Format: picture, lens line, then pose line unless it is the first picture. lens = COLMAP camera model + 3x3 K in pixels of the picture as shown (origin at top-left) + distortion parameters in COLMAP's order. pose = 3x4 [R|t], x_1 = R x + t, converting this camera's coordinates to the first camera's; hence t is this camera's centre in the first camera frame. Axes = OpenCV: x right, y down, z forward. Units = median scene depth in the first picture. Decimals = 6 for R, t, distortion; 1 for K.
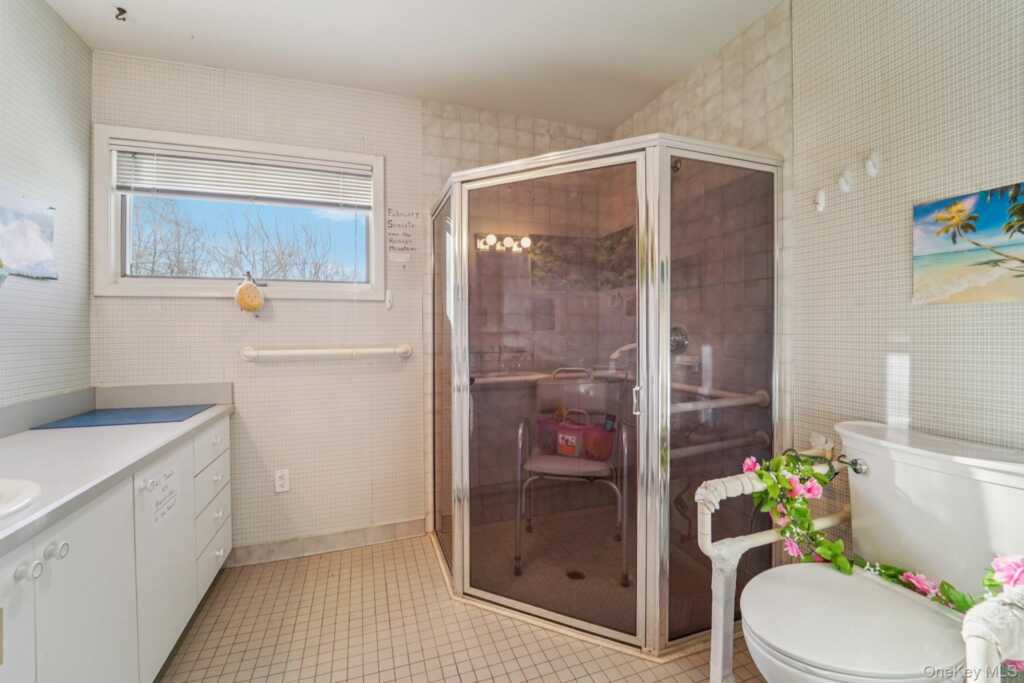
lens RADIAL K [[420.6, 0, 512.1], [0, 420.6, 331.6], [0, 0, 1]] dist [-0.019933, -0.002355]
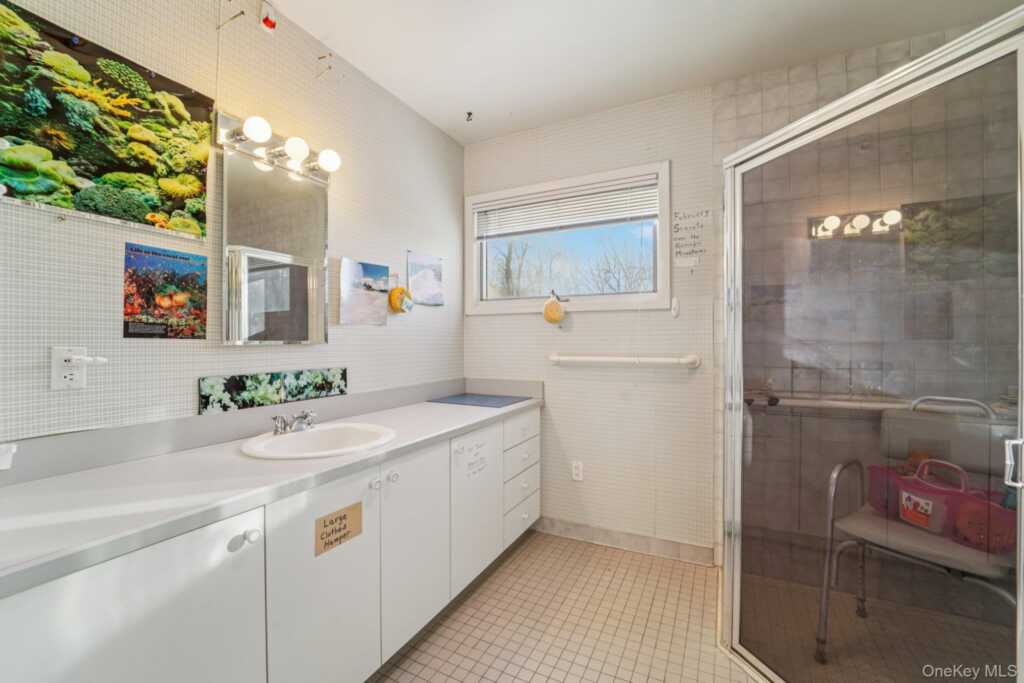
lens RADIAL K [[420.6, 0, 517.1], [0, 420.6, 339.1], [0, 0, 1]] dist [-0.019933, -0.002355]
pose [[0.692347, 0.002887, -0.721559, 0.166266], [-0.004467, 0.999990, -0.000285, -0.002130], [0.721551, 0.003420, 0.692353, 0.084590]]
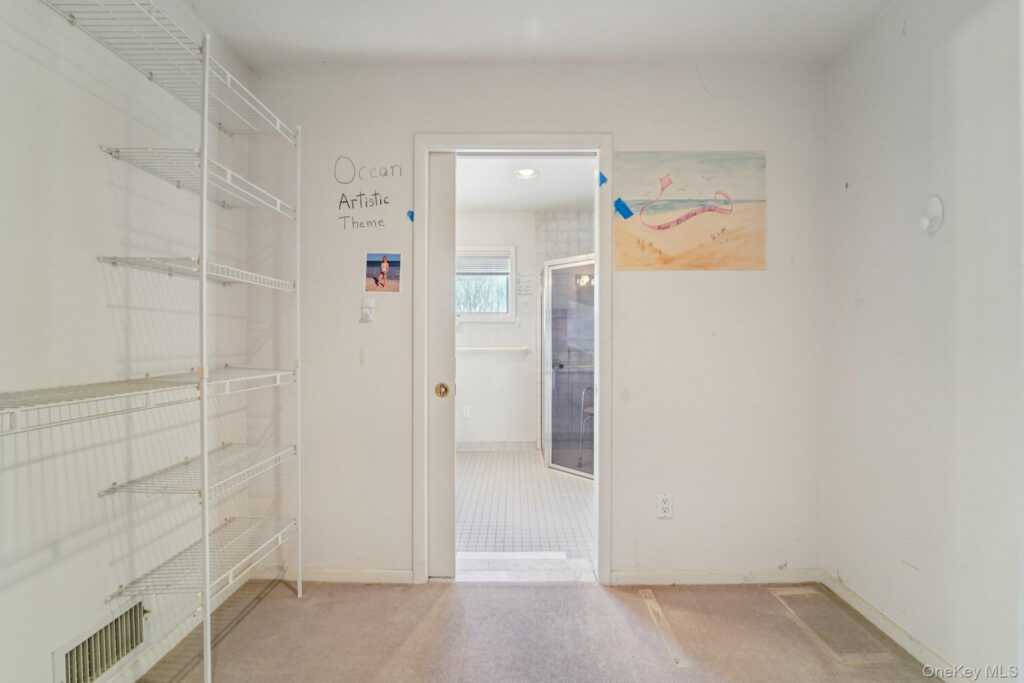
lens RADIAL K [[420.6, 0, 515.9], [0, 420.6, 344.3], [0, 0, 1]] dist [-0.019933, -0.002355]
pose [[0.943622, 0.004158, -0.330997, 0.360485], [-0.003592, 0.999991, 0.002321, 0.023049], [0.331004, -0.001001, 0.943629, -0.877015]]
